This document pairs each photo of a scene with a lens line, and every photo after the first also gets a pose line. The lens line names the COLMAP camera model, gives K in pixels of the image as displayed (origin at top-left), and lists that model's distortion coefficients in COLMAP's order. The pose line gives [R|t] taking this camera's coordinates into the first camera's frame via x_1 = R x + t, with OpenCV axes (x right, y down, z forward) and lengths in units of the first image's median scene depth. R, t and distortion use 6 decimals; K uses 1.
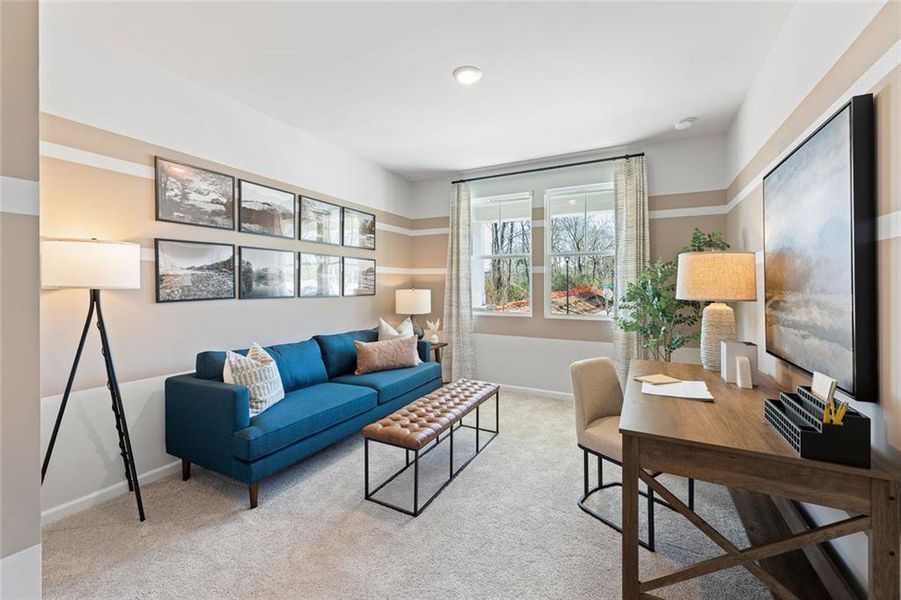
lens RADIAL K [[369.0, 0, 452.4], [0, 369.0, 292.3], [0, 0, 1]] dist [-0.003333, -0.000180]
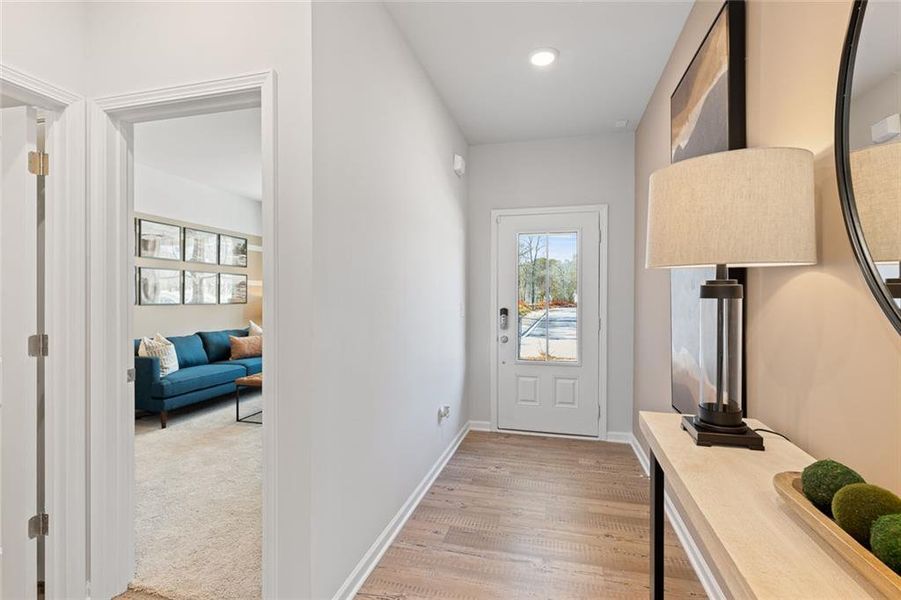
lens RADIAL K [[433.3, 0, 448.0], [0, 433.3, 298.9], [0, 0, 1]] dist [0.004769, 0.000549]
pose [[0.977267, -0.001553, 0.212009, 0.180446], [0.004337, 0.999910, -0.012665, 0.017582], [-0.211970, 0.013297, 0.977186, -0.721315]]
